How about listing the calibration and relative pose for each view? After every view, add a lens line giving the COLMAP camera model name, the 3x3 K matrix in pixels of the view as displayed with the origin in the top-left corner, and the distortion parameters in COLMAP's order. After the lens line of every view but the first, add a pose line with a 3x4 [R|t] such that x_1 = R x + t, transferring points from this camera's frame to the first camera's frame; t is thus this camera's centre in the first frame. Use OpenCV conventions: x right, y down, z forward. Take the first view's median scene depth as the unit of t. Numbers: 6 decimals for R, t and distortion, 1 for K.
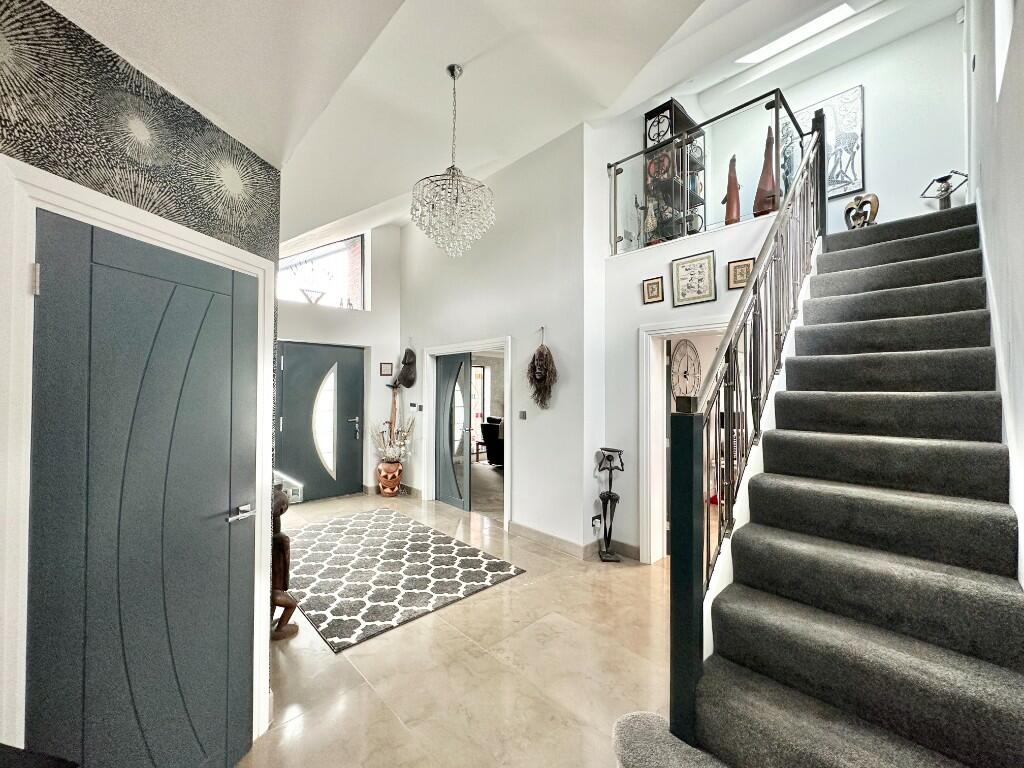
lens RADIAL K [[407.3, 0, 511.6], [0, 407.3, 385.7], [0, 0, 1]] dist [-0.001871, 0.001117]
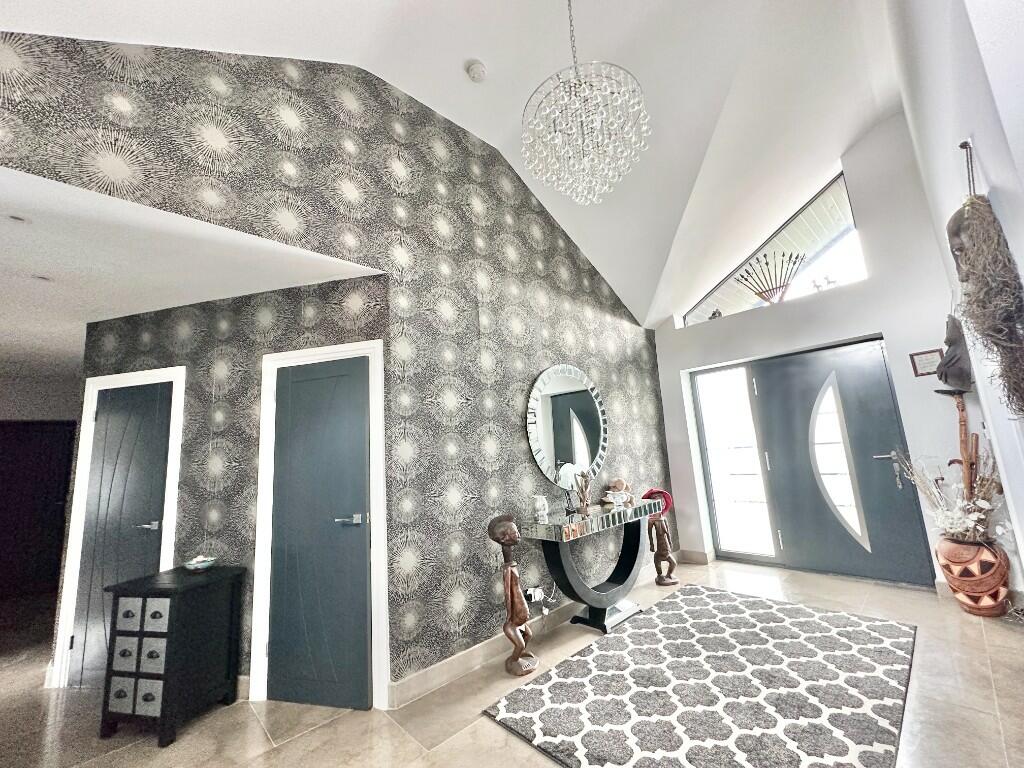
lens RADIAL K [[407.3, 0, 511.4], [0, 407.3, 385.3], [0, 0, 1]] dist [-0.001871, 0.001117]
pose [[-0.013599, -0.168404, -0.985624, 0.347234], [0.078809, 0.982468, -0.168952, 0.055722], [0.996797, -0.079974, -0.000089, 0.660670]]
